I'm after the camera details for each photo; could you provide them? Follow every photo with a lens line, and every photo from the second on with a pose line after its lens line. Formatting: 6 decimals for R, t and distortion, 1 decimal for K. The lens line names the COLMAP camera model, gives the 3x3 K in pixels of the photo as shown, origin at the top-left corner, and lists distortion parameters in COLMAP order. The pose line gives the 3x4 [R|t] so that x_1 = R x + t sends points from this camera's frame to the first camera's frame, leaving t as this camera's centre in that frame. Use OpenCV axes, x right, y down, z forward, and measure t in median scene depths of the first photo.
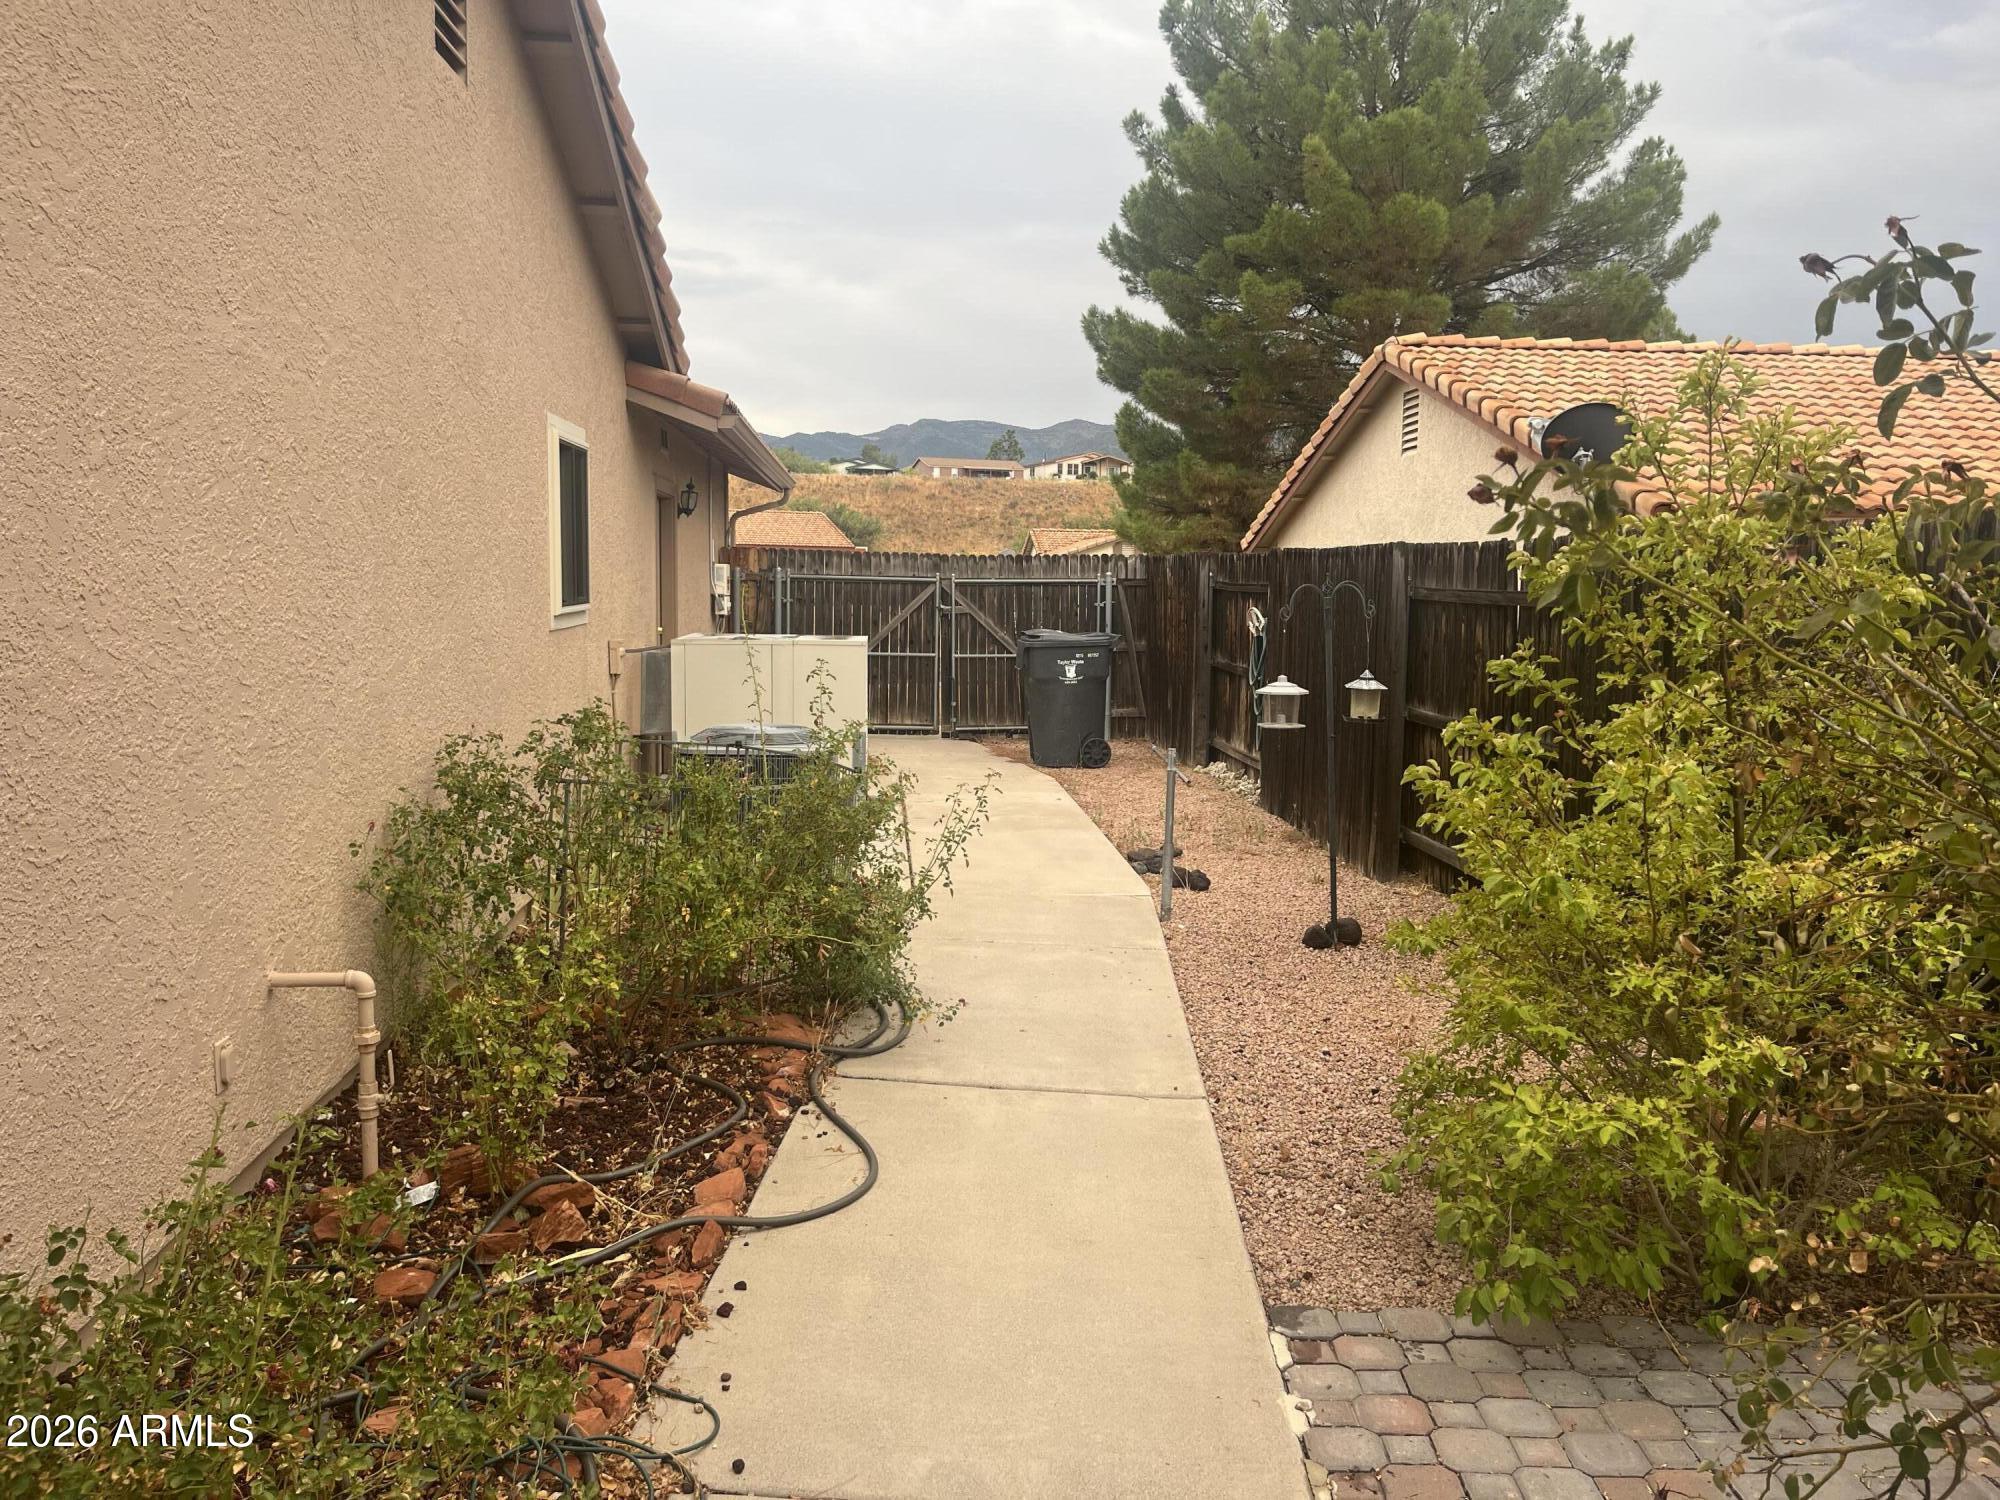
lens RADIAL K [[1504.6, 0, 1009.0], [0, 1504.6, 732.0], [0, 0, 1]] dist [0.068120, -0.088779]
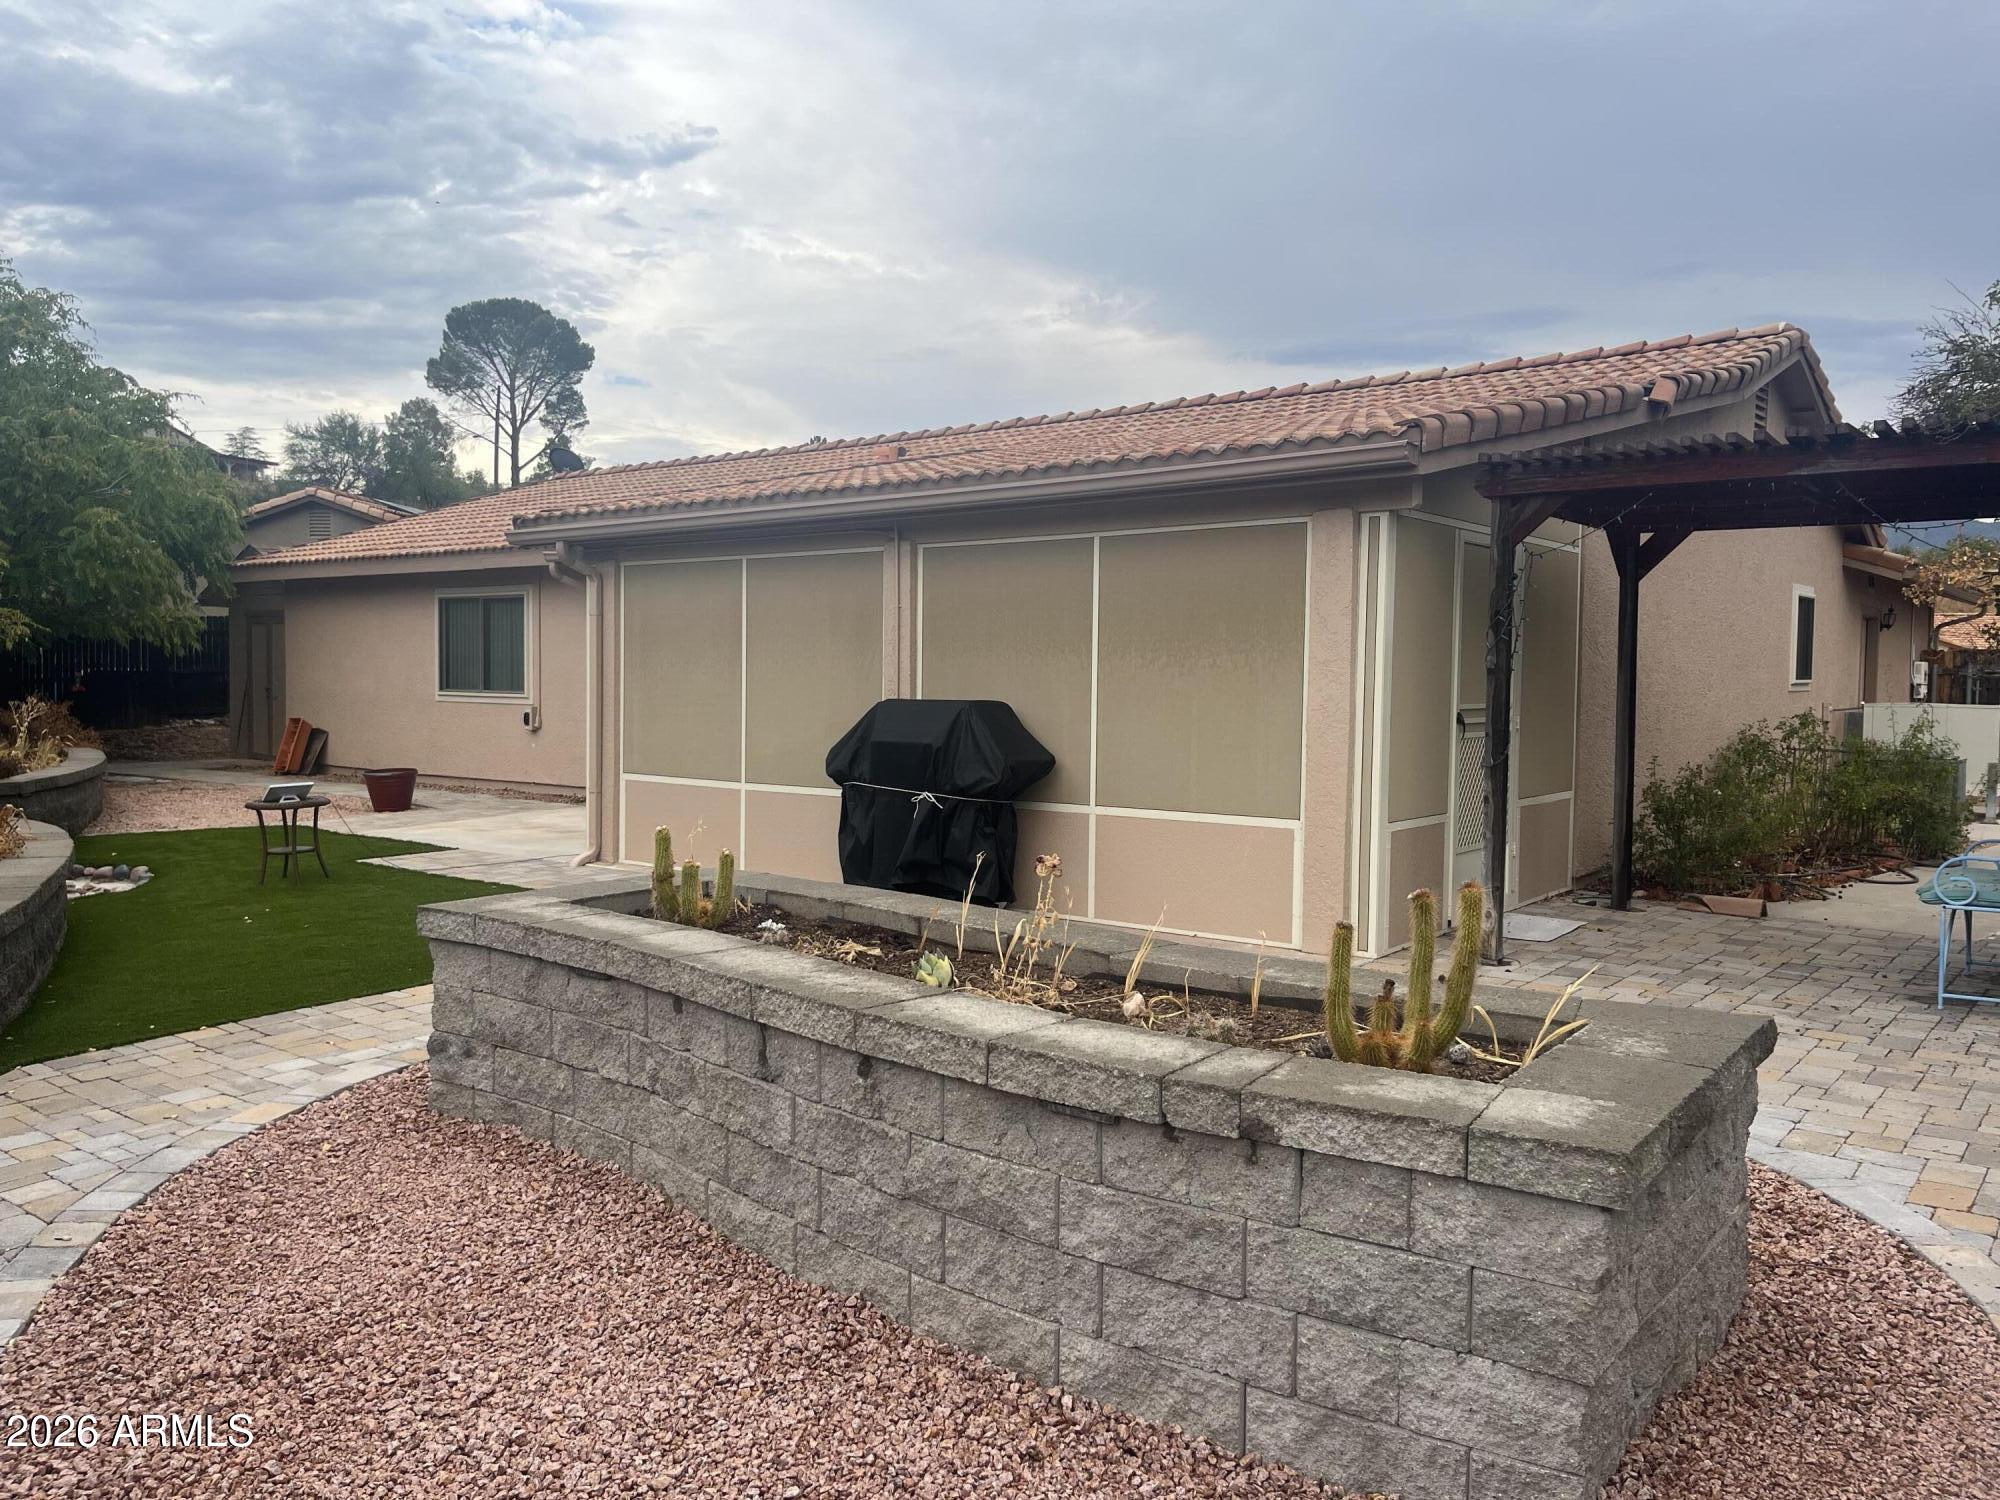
lens RADIAL K [[1504.6, 0, 994.9], [0, 1504.6, 734.7], [0, 0, 1]] dist [0.068120, -0.088779]
pose [[0.719891, 0.022398, -0.693726, 0.100015], [-0.072430, 0.996447, -0.042990, 0.045204], [0.690298, 0.081194, 0.718955, -0.344278]]
